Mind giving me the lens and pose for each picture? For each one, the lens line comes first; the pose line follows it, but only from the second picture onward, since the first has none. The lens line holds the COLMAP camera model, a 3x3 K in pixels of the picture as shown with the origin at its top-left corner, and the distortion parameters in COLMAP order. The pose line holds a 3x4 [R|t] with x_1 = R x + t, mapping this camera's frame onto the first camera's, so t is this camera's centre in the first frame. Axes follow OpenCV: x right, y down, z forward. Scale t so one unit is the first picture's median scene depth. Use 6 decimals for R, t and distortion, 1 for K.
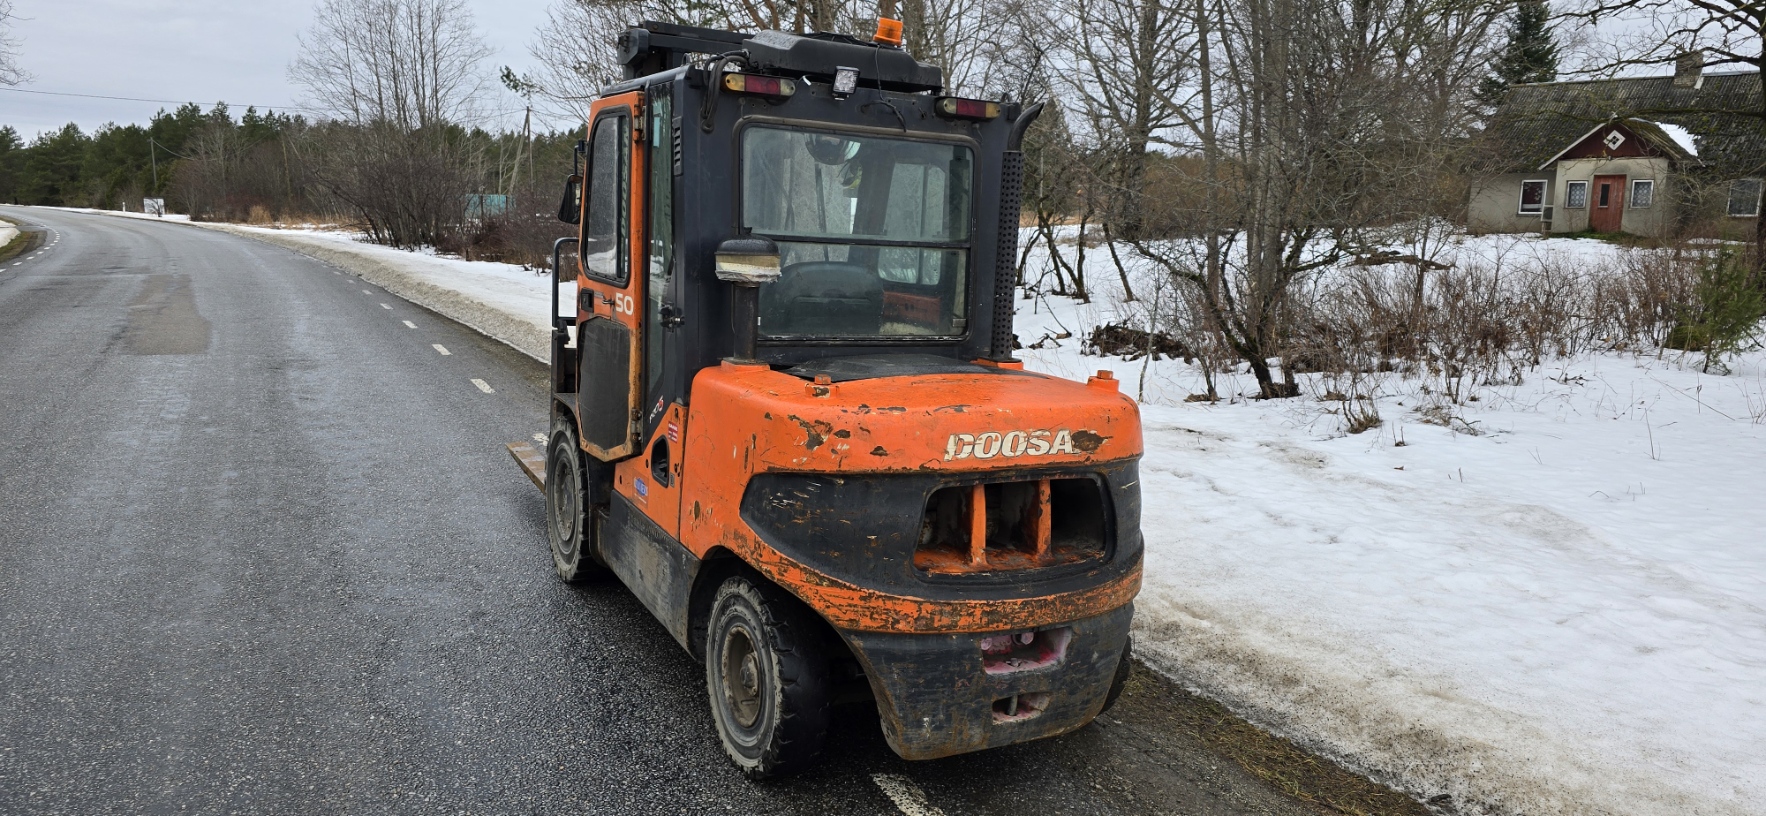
lens RADIAL K [[1240.1, 0, 882.9], [0, 1240.1, 349.4], [0, 0, 1]] dist [0.064473, -0.002528]
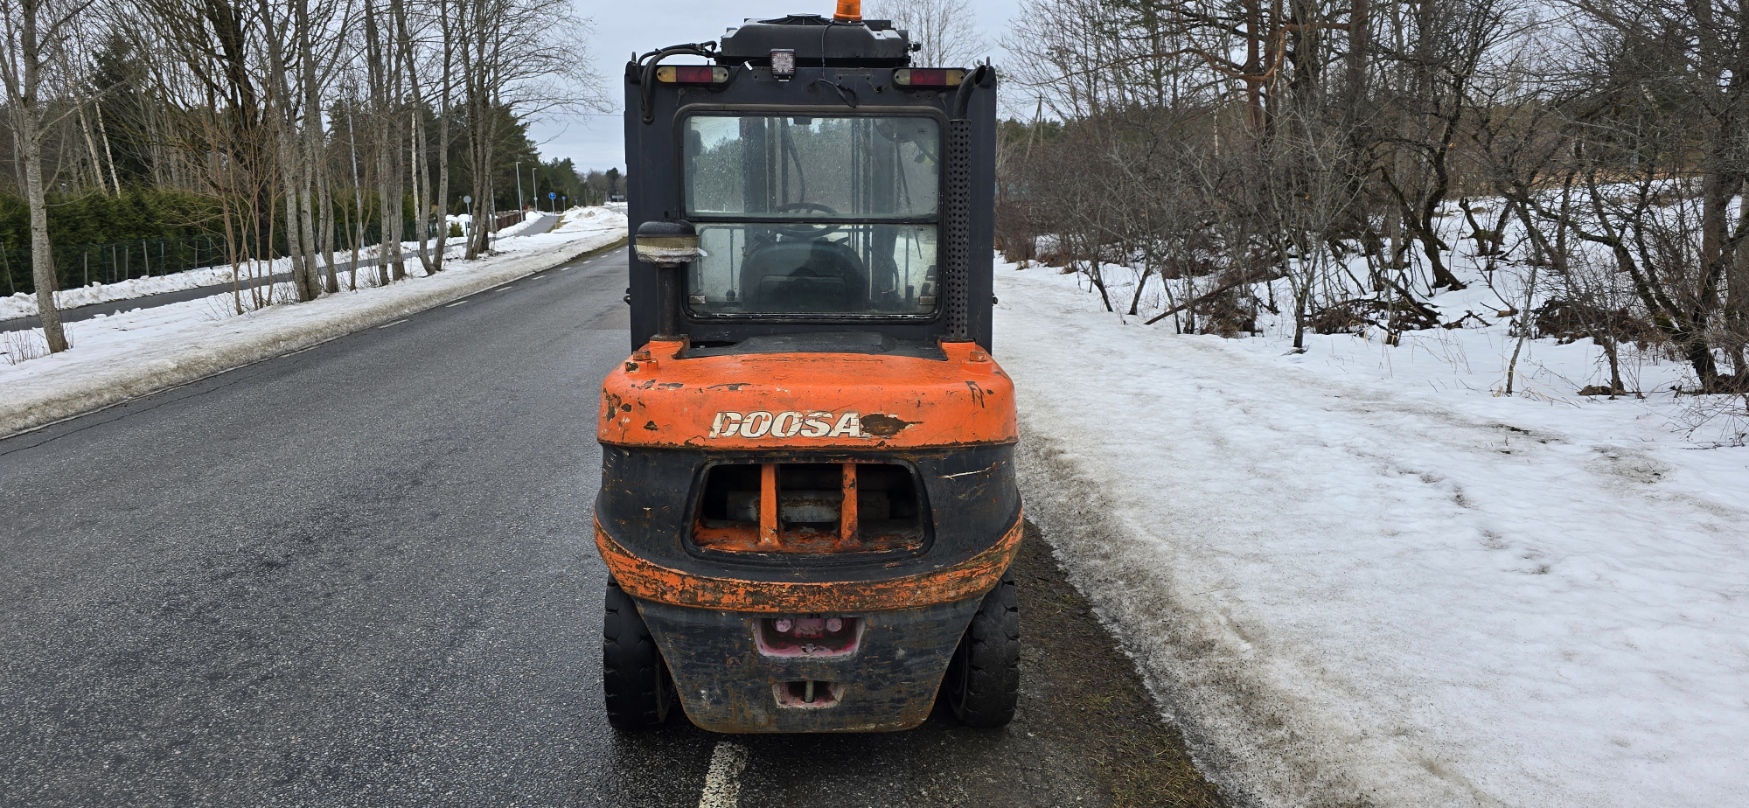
lens RADIAL K [[1225.4, 0, 875.1], [0, 1225.4, 343.0], [0, 0, 1]] dist [0.094901, -0.066180]
pose [[0.886675, 0.011777, -0.462243, 0.594963], [-0.005749, 0.999879, 0.014447, -0.002476], [0.462357, -0.010153, 0.886636, 0.168695]]
